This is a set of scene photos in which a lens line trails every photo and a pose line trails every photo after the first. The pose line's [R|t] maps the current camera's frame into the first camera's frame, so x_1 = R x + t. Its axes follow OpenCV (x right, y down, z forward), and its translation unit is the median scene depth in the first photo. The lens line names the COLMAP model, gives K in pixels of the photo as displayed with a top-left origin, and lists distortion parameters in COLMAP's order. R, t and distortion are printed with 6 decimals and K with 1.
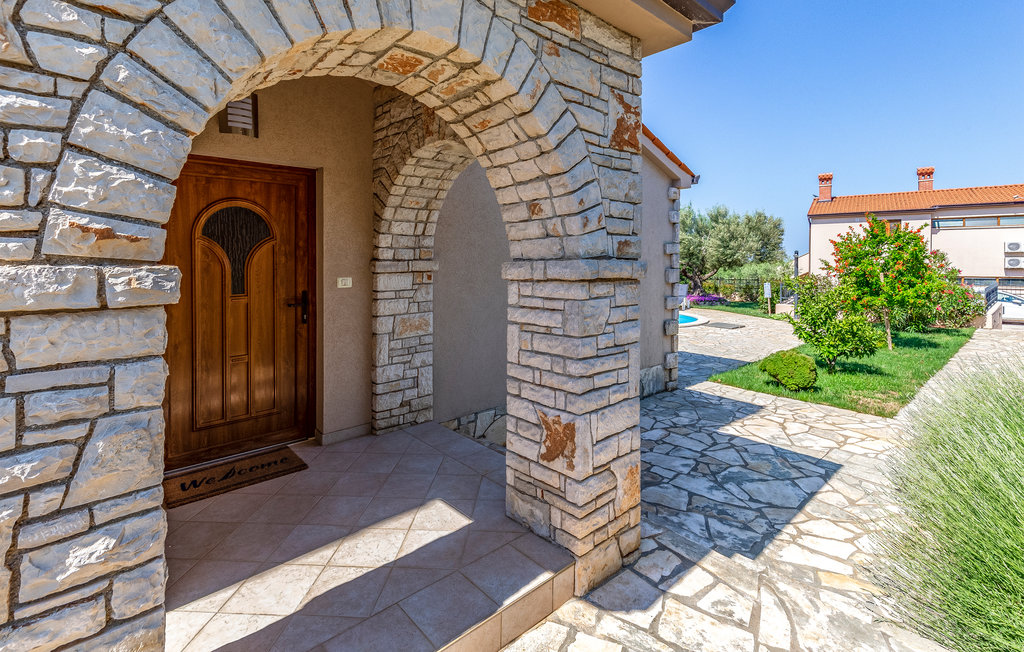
lens RADIAL K [[453.2, 0, 537.2], [0, 453.2, 263.5], [0, 0, 1]] dist [0.004857, -0.000479]
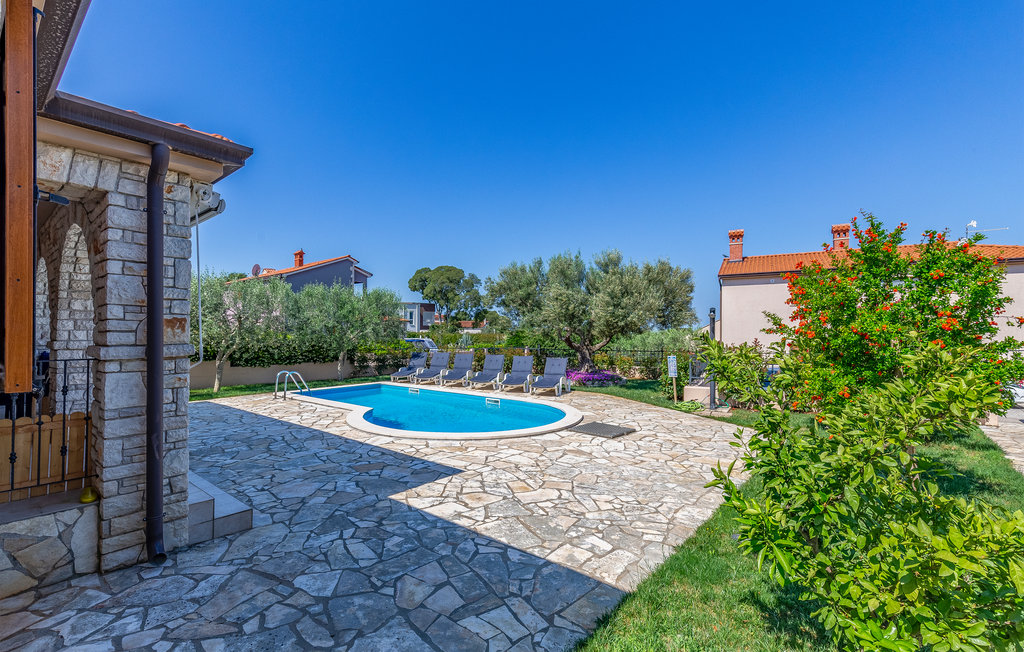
lens RADIAL K [[453.2, 0, 515.1], [0, 453.2, 330.1], [0, 0, 1]] dist [0.004857, -0.000479]
pose [[0.991886, 0.000521, 0.127132, 0.160876], [0.000729, 0.999952, -0.009788, 0.008892], [-0.127131, 0.009801, 0.991838, 0.304804]]
